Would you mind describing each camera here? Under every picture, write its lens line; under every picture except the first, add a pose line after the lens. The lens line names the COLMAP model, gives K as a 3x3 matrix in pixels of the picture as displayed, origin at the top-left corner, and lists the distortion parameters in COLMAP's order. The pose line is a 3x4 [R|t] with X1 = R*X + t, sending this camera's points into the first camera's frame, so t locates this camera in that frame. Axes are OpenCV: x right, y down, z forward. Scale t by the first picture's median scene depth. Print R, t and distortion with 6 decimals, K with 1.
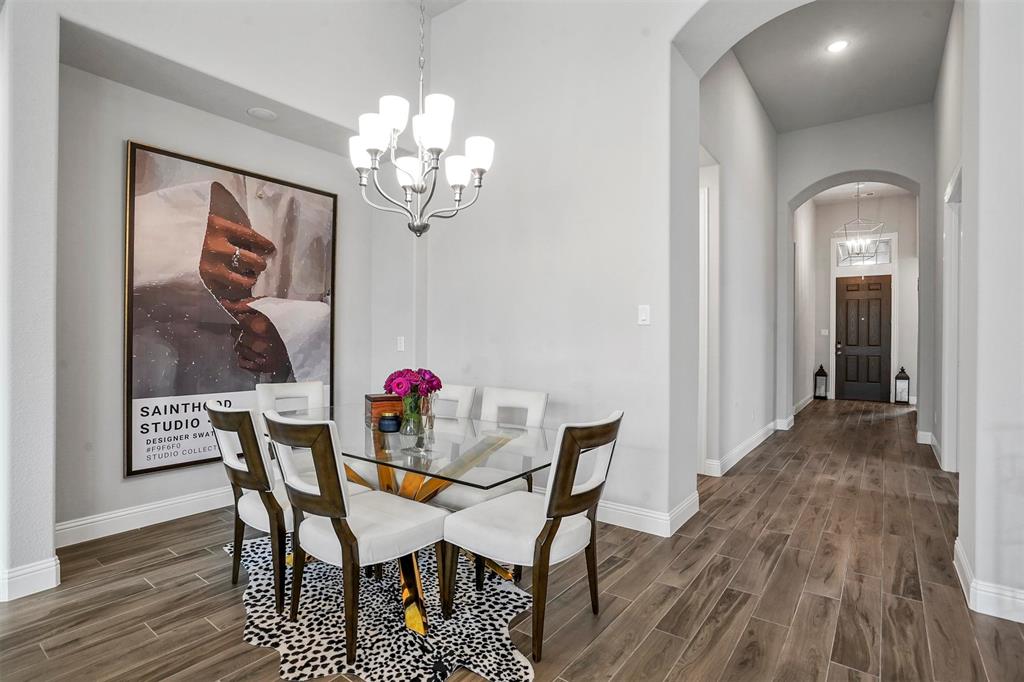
lens RADIAL K [[495.7, 0, 511.5], [0, 495.7, 339.5], [0, 0, 1]] dist [-0.052305, 0.020378]
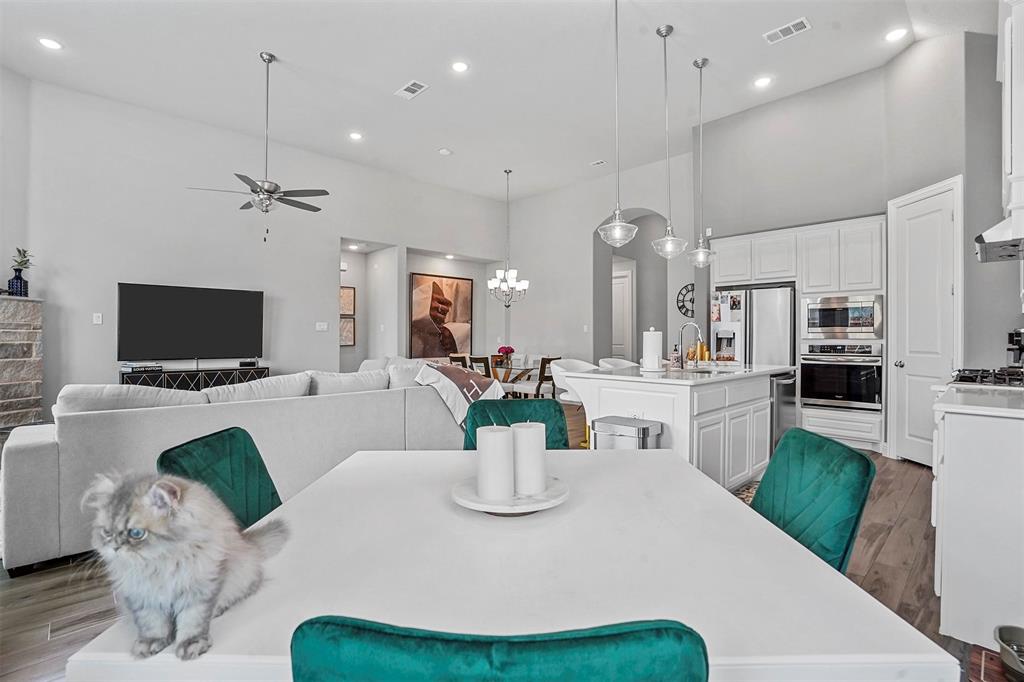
lens RADIAL K [[481.0, 0, 513.8], [0, 481.0, 336.1], [0, 0, 1]] dist [-0.057132, 0.022857]
pose [[0.987892, -0.004353, -0.155082, 0.273378], [0.003470, 0.999976, -0.005965, 0.005293], [0.155105, 0.005355, 0.987884, -1.678470]]
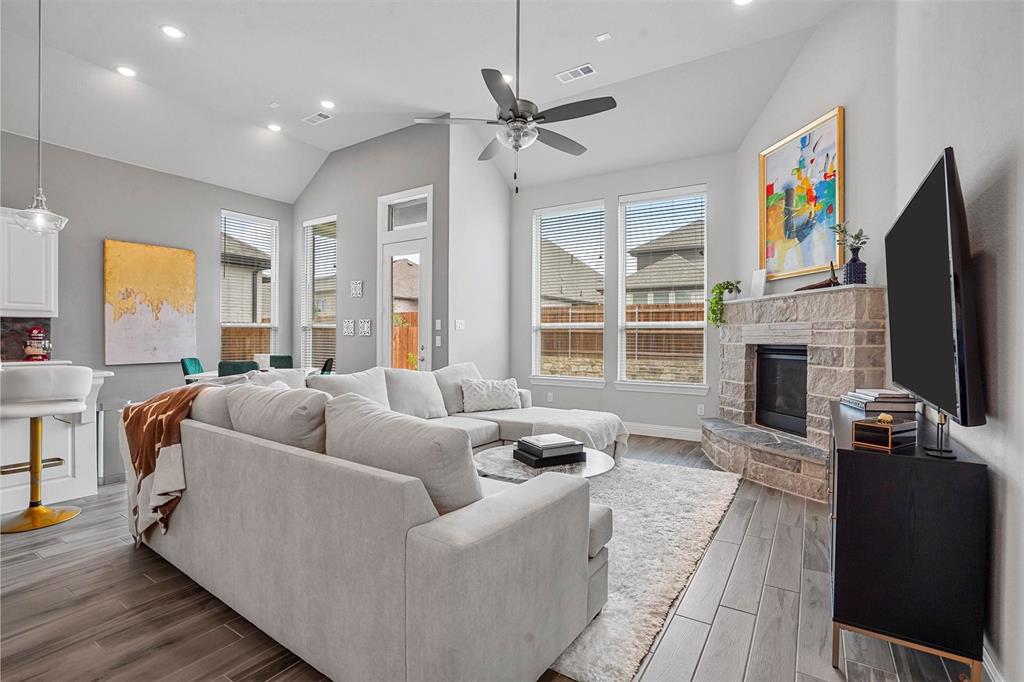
lens RADIAL K [[475.9, 0, 513.4], [0, 475.9, 341.4], [0, 0, 1]] dist [-0.056134, 0.020376]
pose [[-0.996932, -0.008921, -0.077769, -0.598680], [-0.009759, 0.999898, 0.010412, -0.003935], [0.077668, 0.011139, -0.996917, 0.536226]]
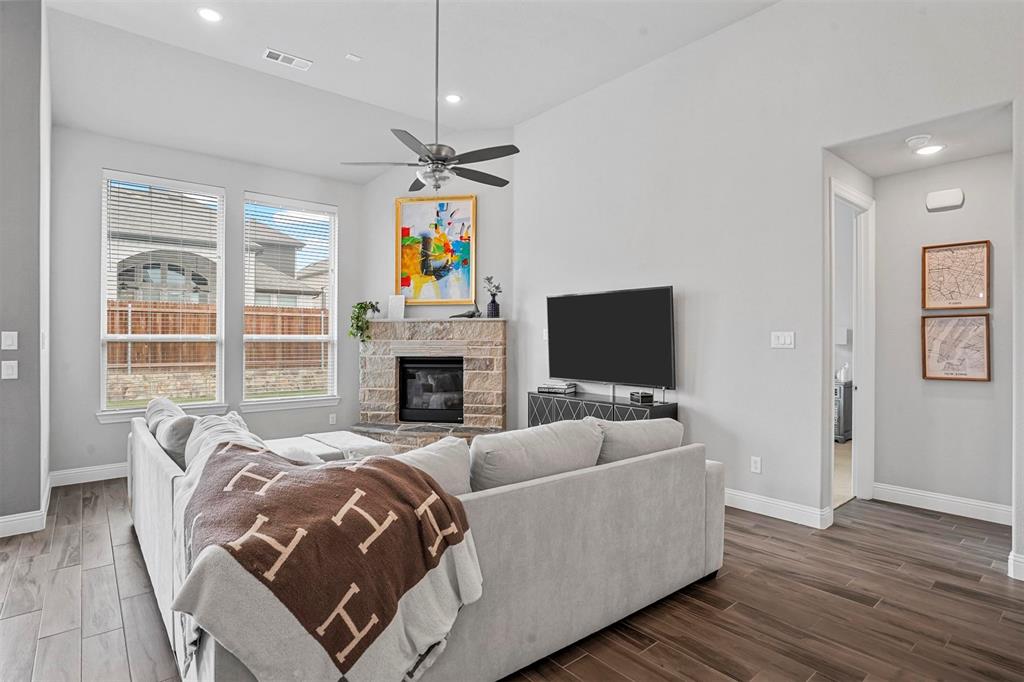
lens RADIAL K [[525.2, 0, 513.5], [0, 525.2, 337.9], [0, 0, 1]] dist [-0.045773, 0.025053]
pose [[-0.223314, -0.005677, -0.974730, 0.372420], [-0.005056, 0.999976, -0.004665, -0.049829], [0.974733, 0.003887, -0.223338, 0.012081]]
